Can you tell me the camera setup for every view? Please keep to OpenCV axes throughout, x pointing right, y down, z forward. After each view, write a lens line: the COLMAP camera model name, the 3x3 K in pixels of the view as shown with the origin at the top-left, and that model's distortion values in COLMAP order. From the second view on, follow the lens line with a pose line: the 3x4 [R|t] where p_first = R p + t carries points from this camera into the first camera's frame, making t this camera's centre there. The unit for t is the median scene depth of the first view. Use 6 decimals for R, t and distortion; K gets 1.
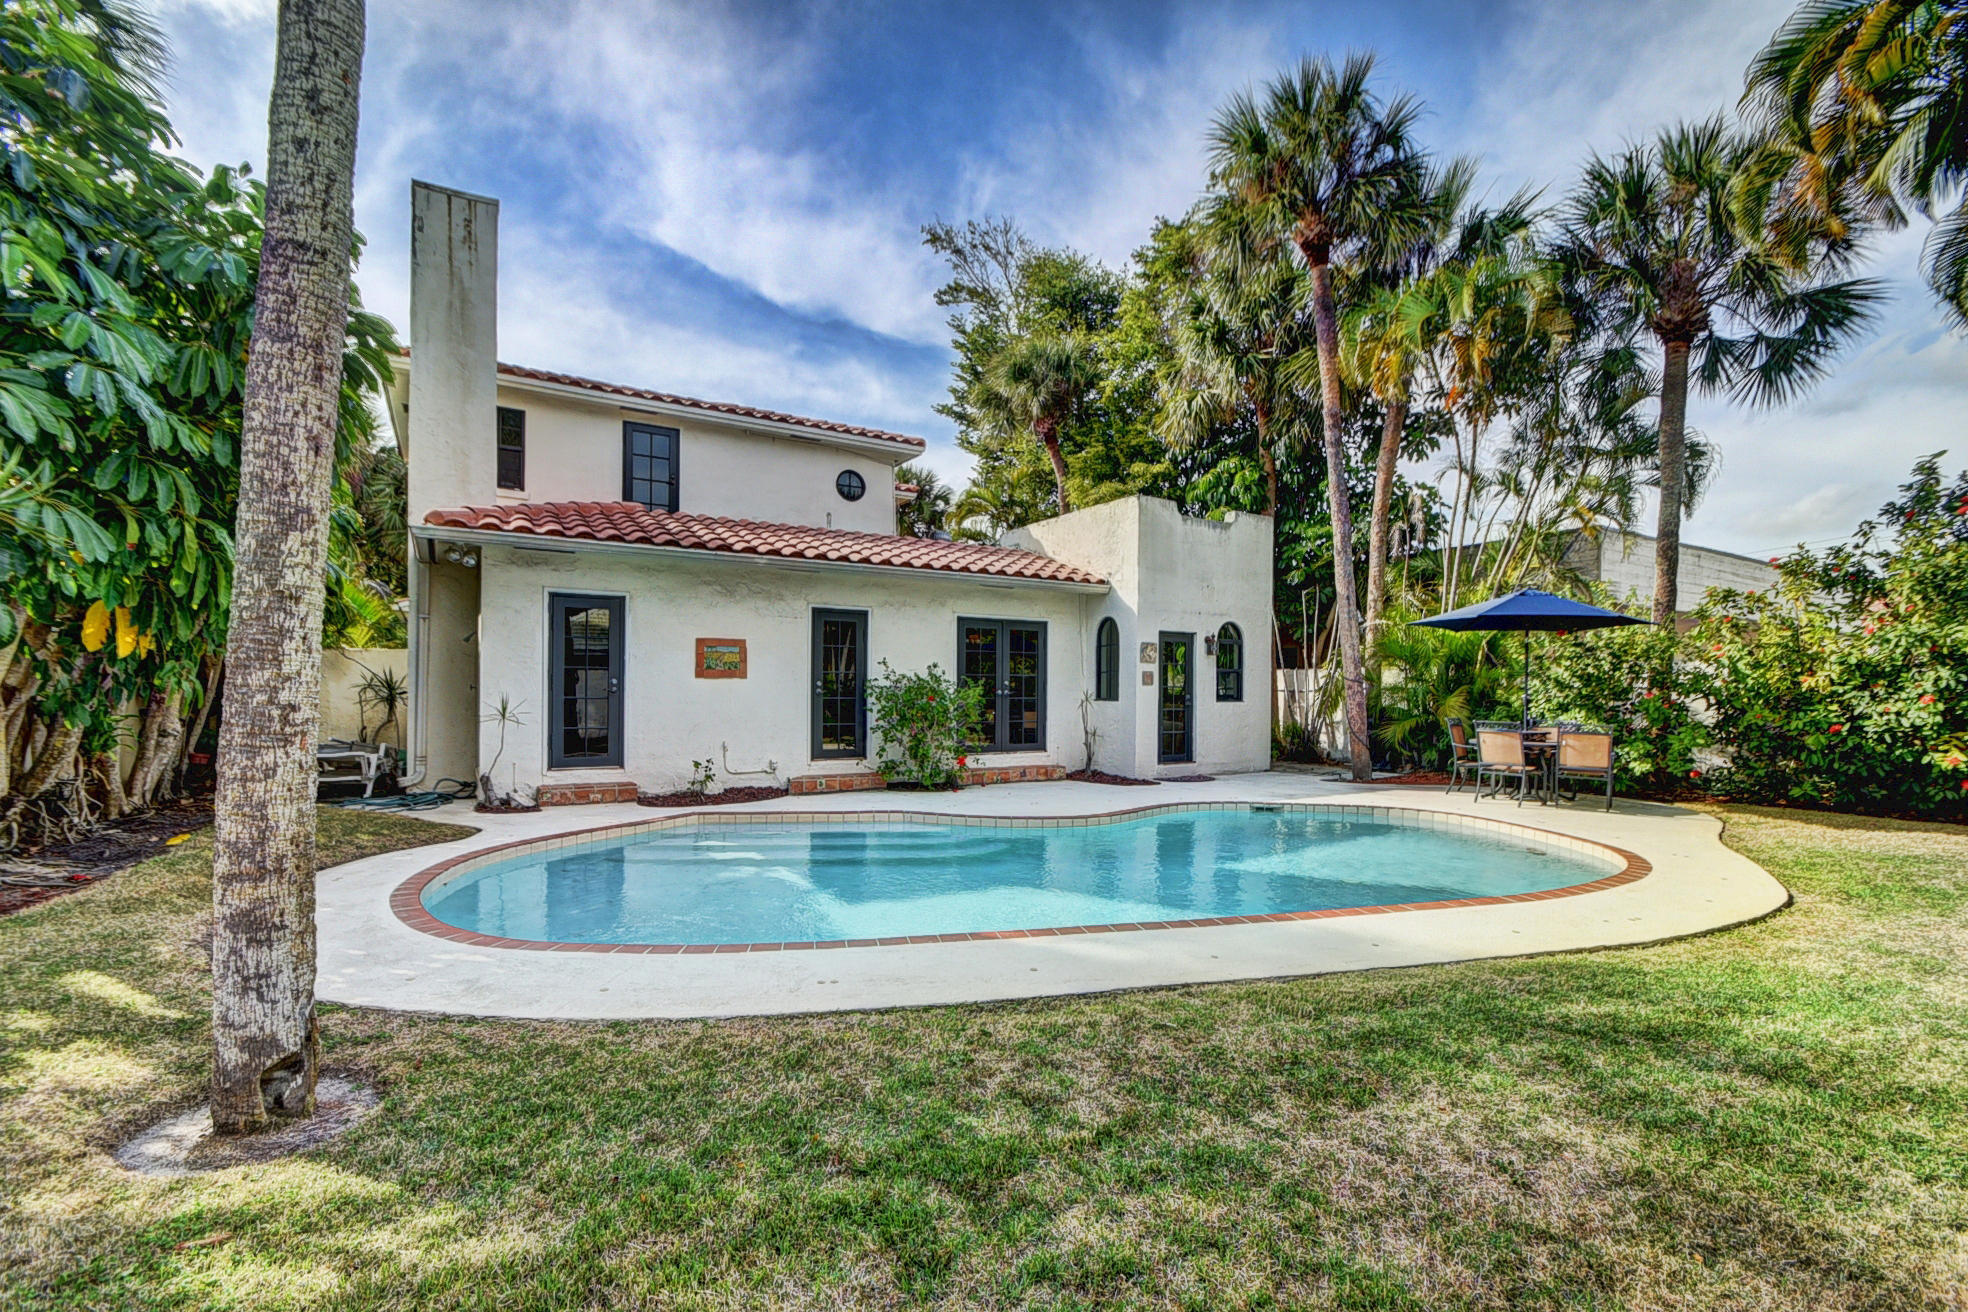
lens RADIAL K [[890.3, 0, 971.9], [0, 890.3, 688.2], [0, 0, 1]] dist [0.016708, -0.018372]
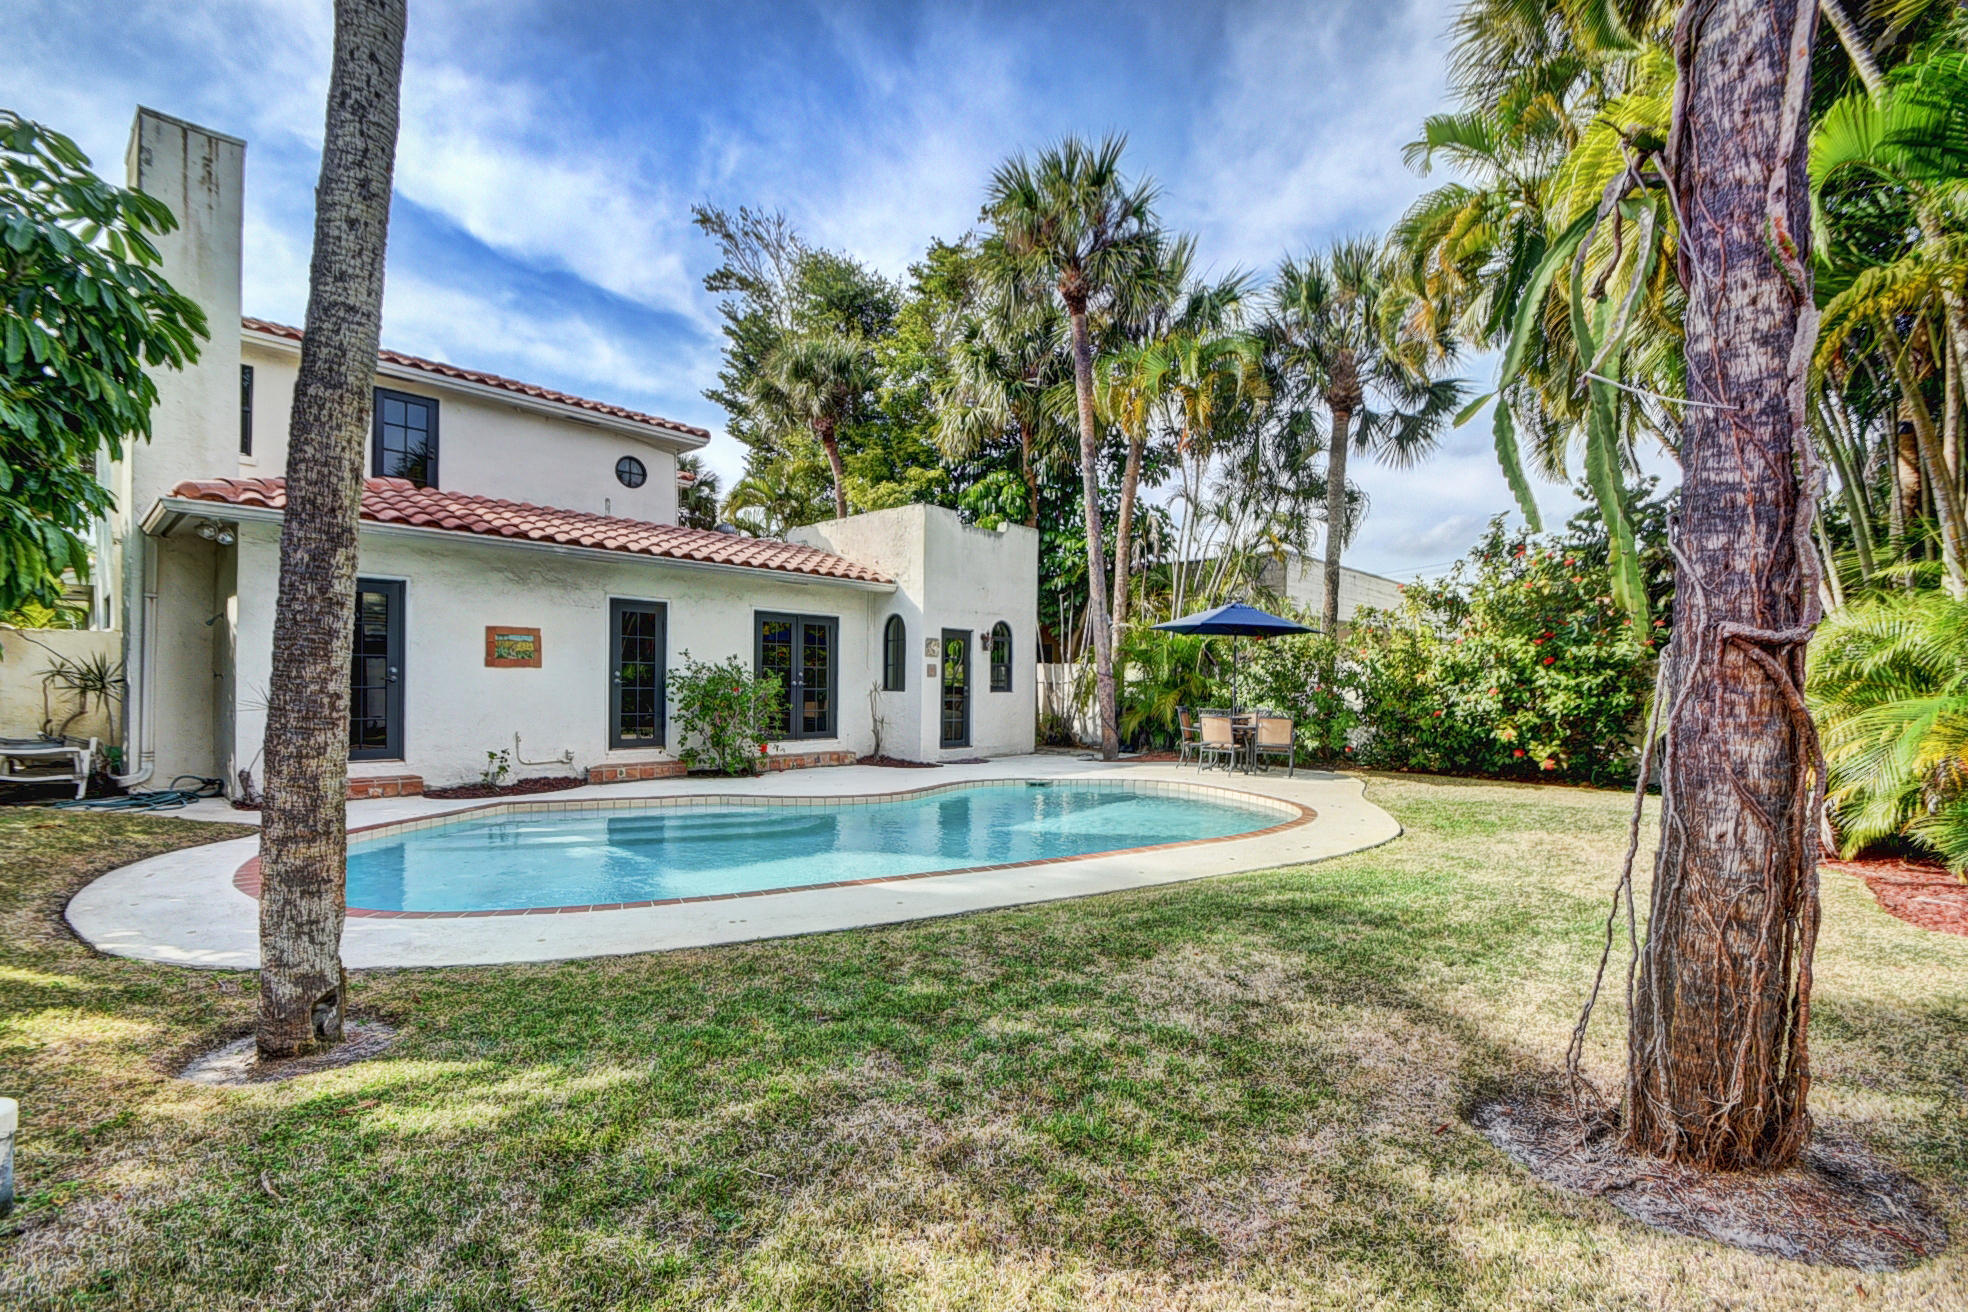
lens RADIAL K [[898.7, 0, 982.0], [0, 898.7, 686.6], [0, 0, 1]] dist [0.010139, -0.012748]
pose [[0.958778, 0.003636, 0.284133, -0.065794], [-0.006192, 0.999948, 0.008098, -0.001349], [-0.284089, -0.009523, 0.958751, -0.092452]]
